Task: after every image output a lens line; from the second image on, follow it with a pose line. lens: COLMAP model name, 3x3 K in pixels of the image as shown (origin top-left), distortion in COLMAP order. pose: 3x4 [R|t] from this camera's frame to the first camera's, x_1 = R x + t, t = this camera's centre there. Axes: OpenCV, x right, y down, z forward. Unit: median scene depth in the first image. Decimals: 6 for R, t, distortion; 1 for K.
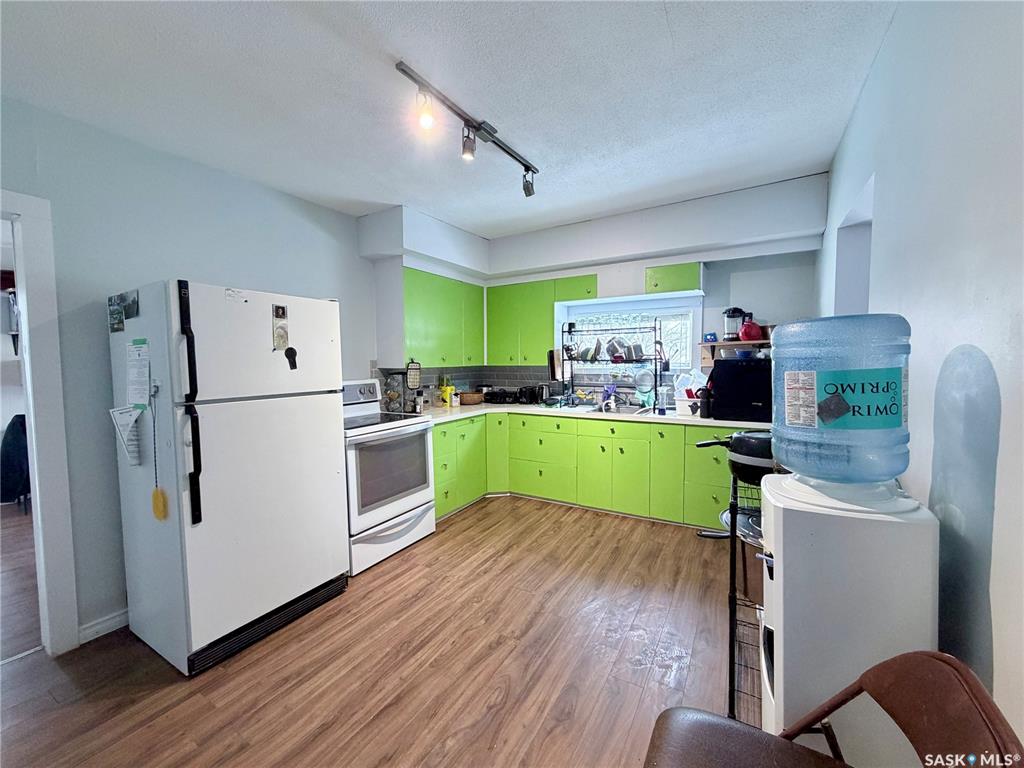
lens RADIAL K [[408.0, 0, 511.1], [0, 408.0, 382.2], [0, 0, 1]] dist [0.001240, 0.000011]
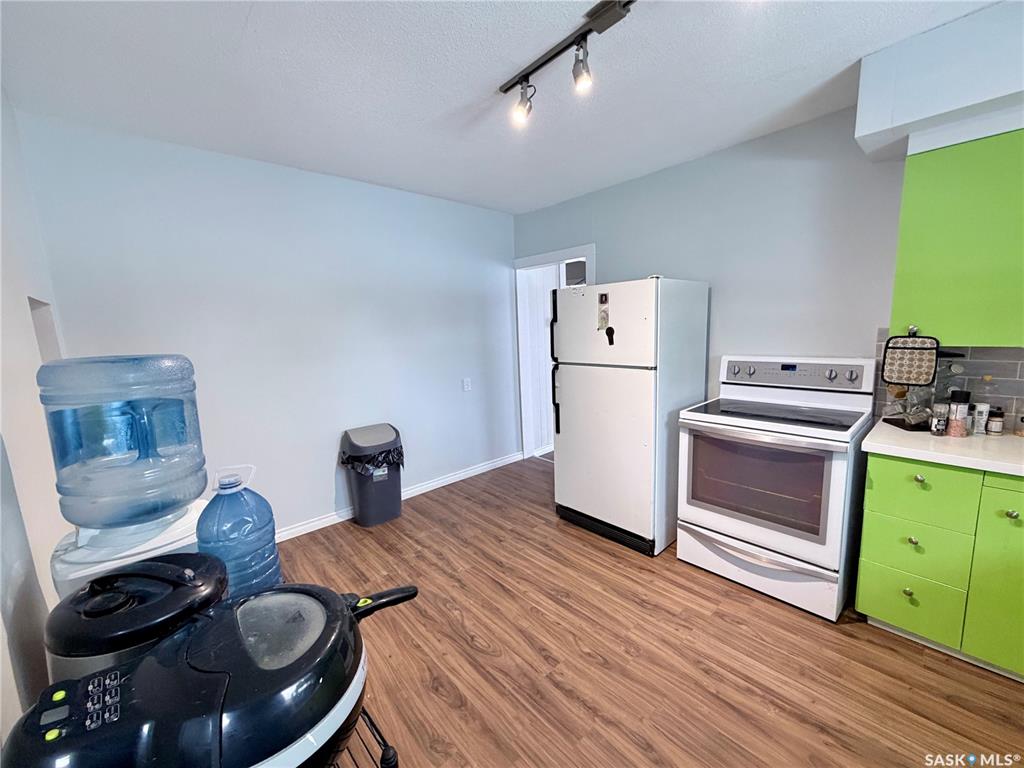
lens RADIAL K [[408.0, 0, 510.5], [0, 408.0, 383.4], [0, 0, 1]] dist [0.001240, 0.000011]
pose [[-0.299270, 0.165307, -0.939740, 0.715061], [-0.003525, 0.984680, 0.174335, -0.130025], [0.954162, 0.055486, -0.294103, 1.080901]]
